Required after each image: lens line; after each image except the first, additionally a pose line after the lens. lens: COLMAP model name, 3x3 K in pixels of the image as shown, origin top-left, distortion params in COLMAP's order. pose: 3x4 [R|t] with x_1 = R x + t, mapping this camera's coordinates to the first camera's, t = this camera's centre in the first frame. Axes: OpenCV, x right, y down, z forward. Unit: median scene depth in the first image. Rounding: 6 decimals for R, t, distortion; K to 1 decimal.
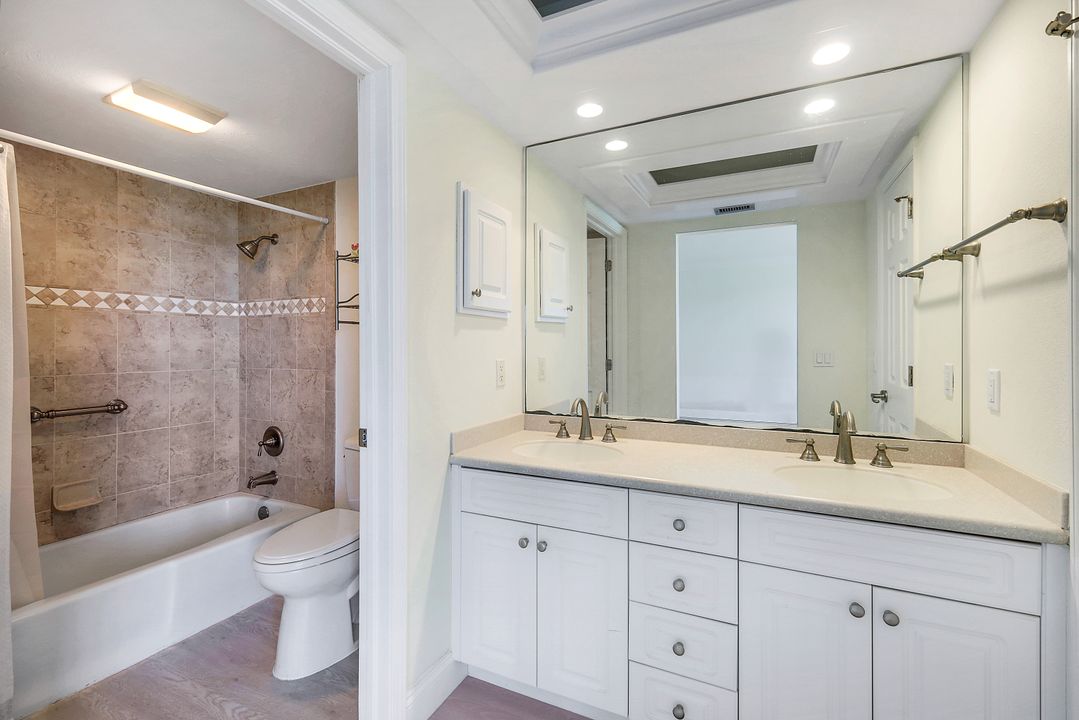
lens RADIAL K [[467.6, 0, 539.9], [0, 467.6, 343.7], [0, 0, 1]] dist [-0.000002, -0.000034]
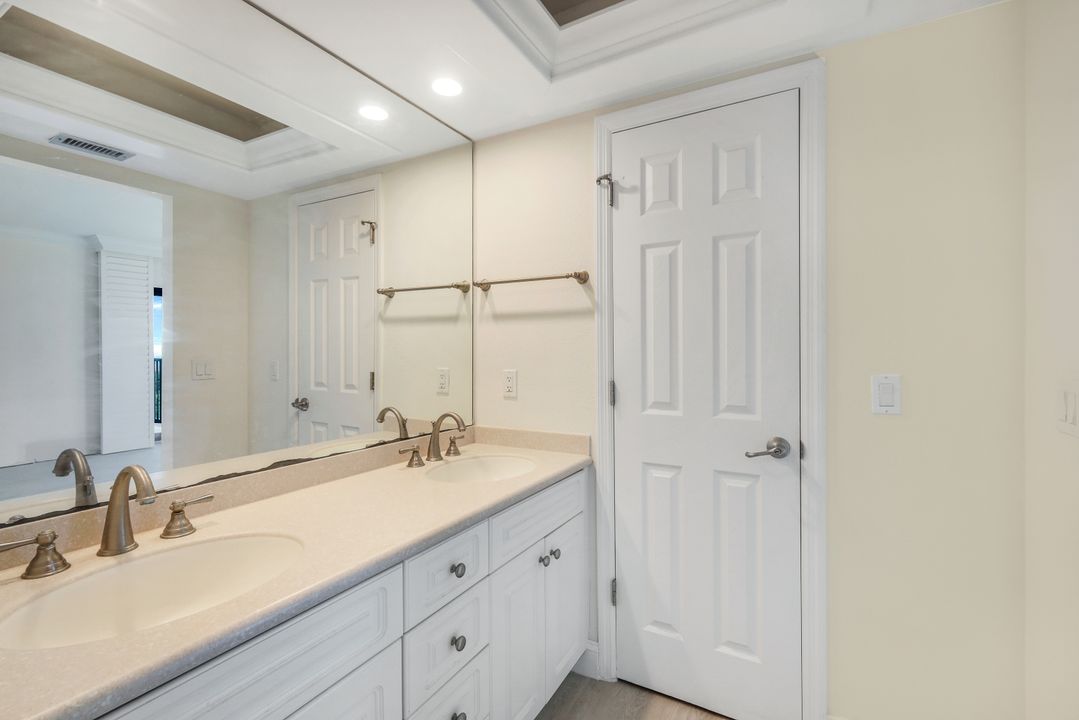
lens RADIAL K [[472.3, 0, 543.0], [0, 472.3, 355.1], [0, 0, 1]] dist [0.001230, 0.000109]
pose [[0.055382, -0.003055, 0.998461, -0.395130], [-0.003097, 0.999990, 0.003232, 0.001761], [-0.998460, -0.003271, 0.055372, 0.602248]]
